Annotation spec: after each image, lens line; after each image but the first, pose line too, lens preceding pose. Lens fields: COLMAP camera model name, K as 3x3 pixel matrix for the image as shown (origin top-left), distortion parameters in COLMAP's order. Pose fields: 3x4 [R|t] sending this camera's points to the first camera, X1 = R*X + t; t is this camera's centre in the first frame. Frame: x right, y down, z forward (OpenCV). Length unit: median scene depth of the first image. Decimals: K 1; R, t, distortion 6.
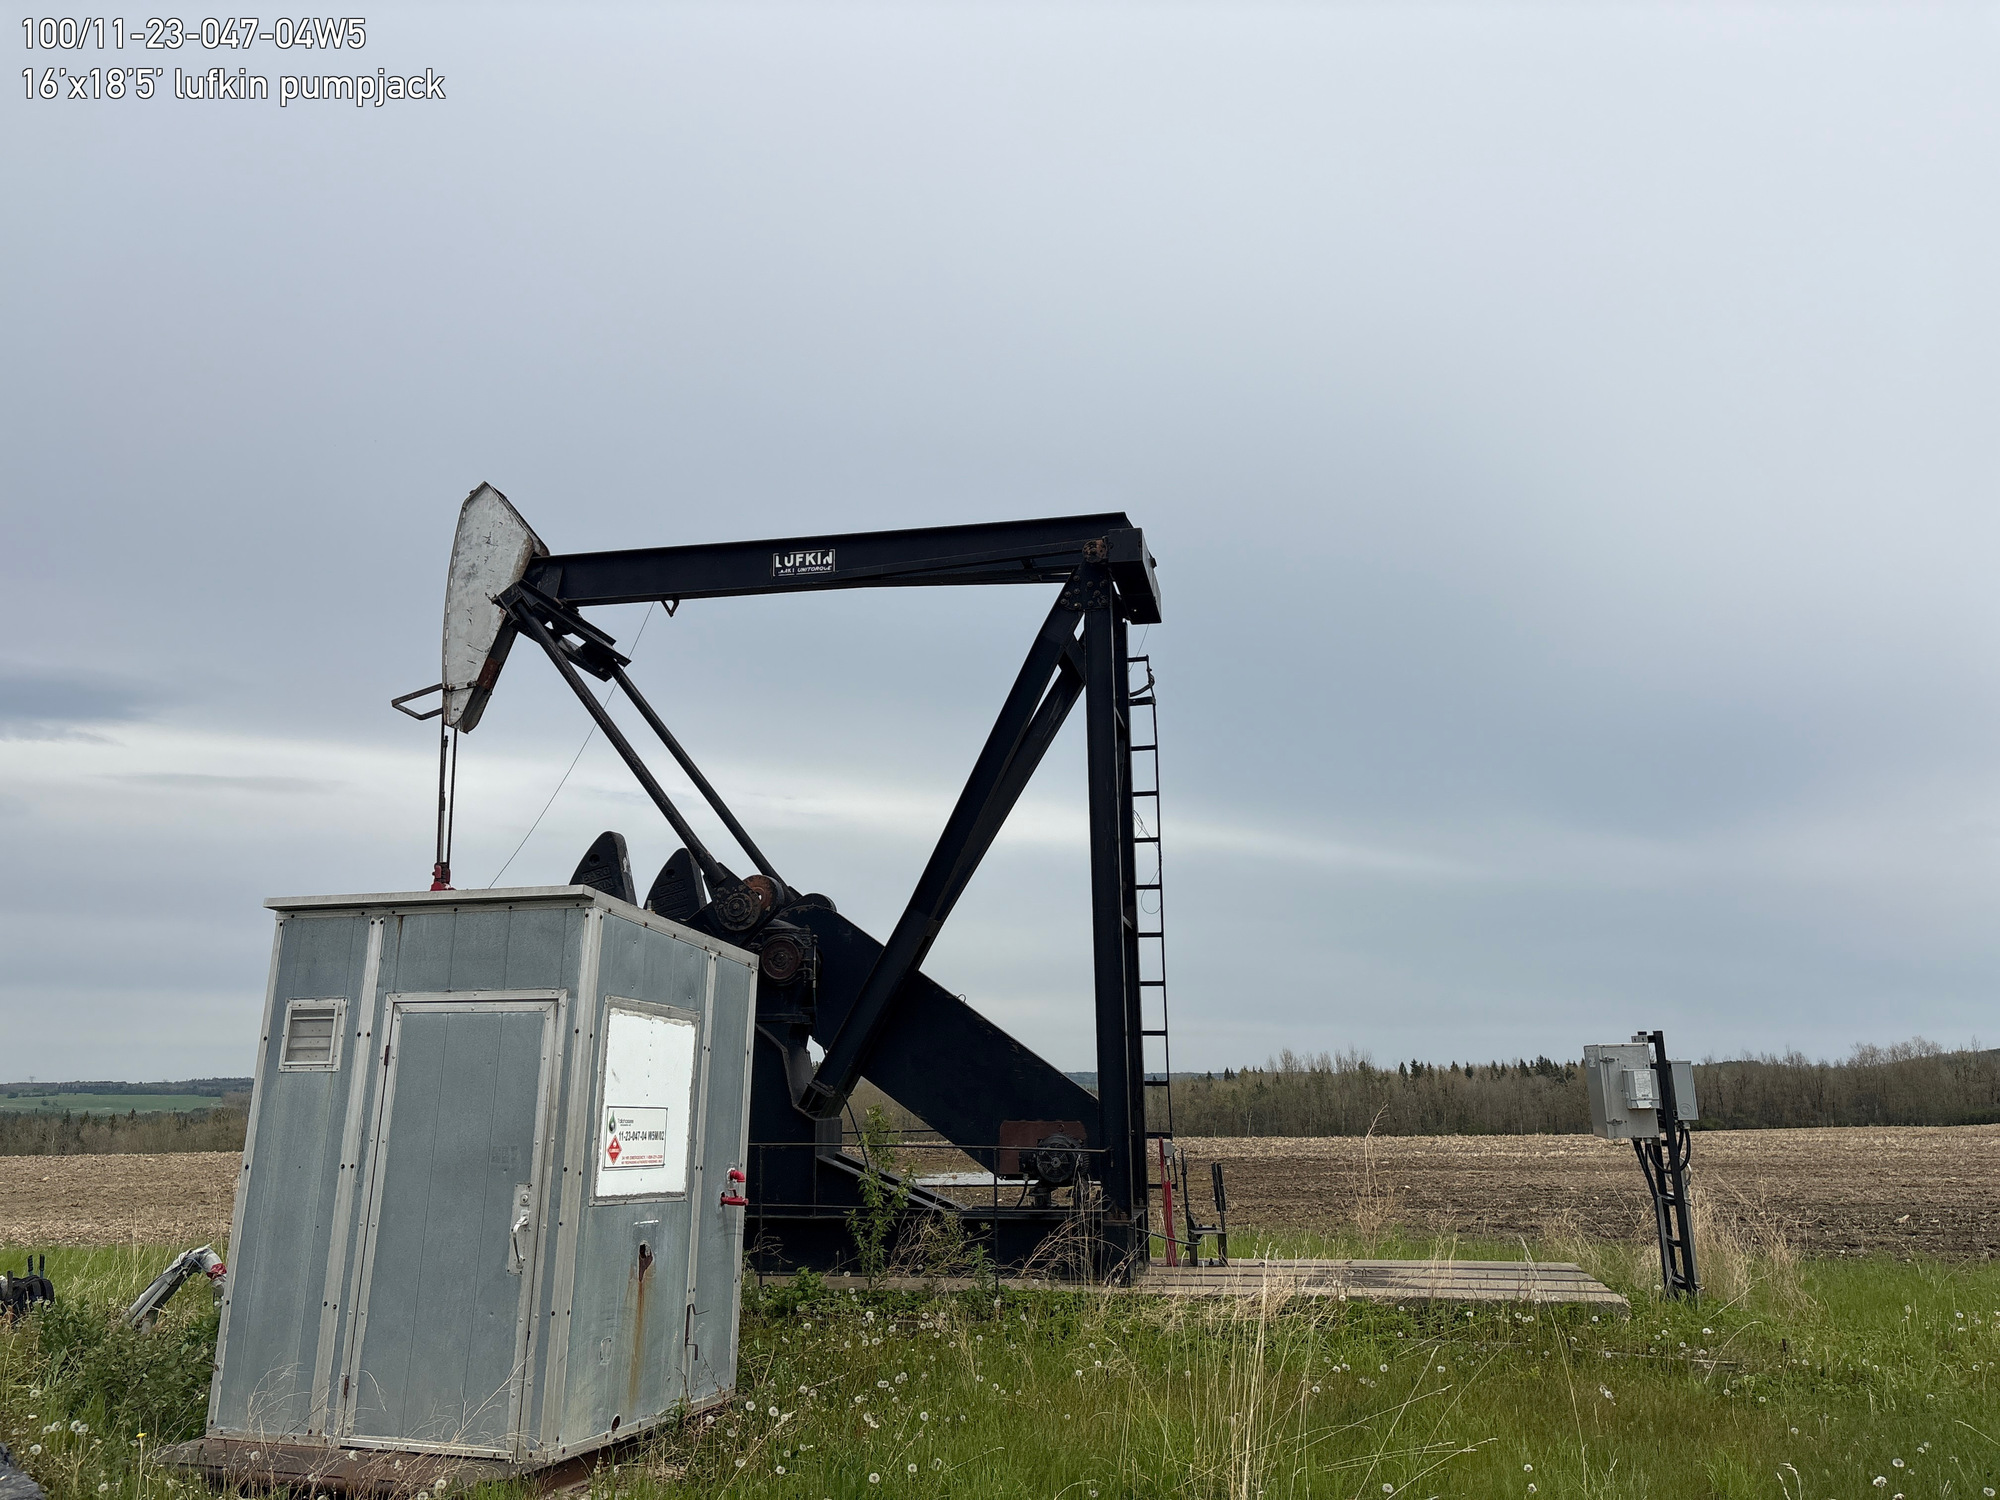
lens RADIAL K [[1526.4, 0, 1000.0], [0, 1526.4, 750.0], [0, 0, 1]] dist [0.044676, -0.014550]
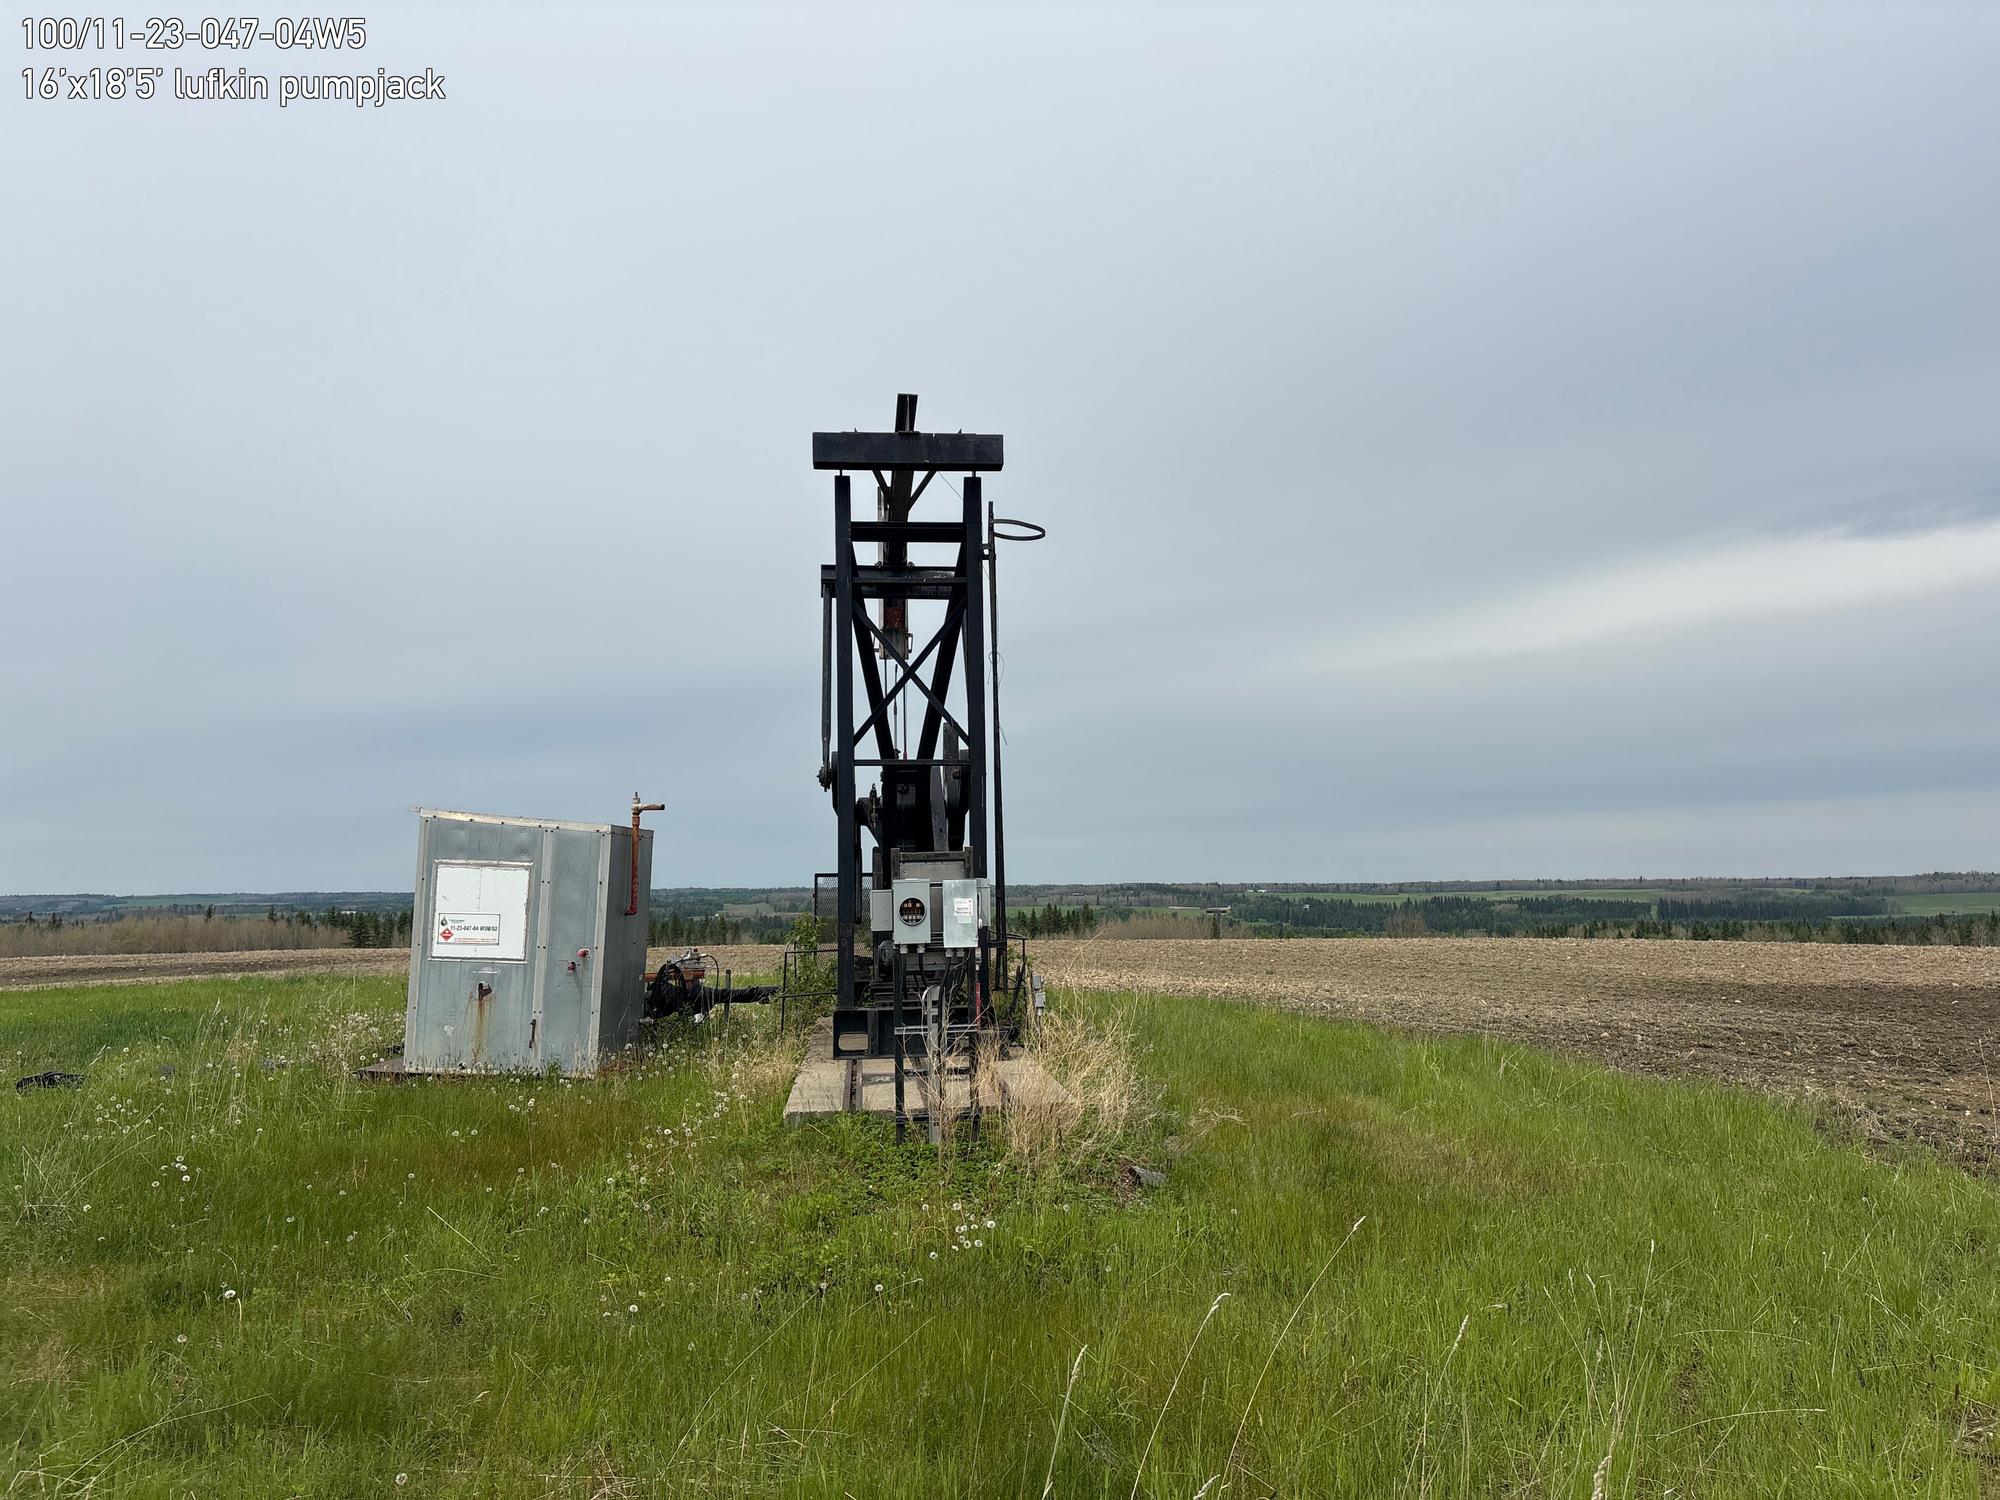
lens RADIAL K [[1520.4, 0, 953.5], [0, 1520.4, 751.7], [0, 0, 1]] dist [0.038325, -0.003633]
pose [[0.270157, -0.083012, -0.959231, 1.806187], [0.212661, 0.976815, -0.024640, 0.211812], [0.939037, -0.197335, 0.281547, 1.078517]]
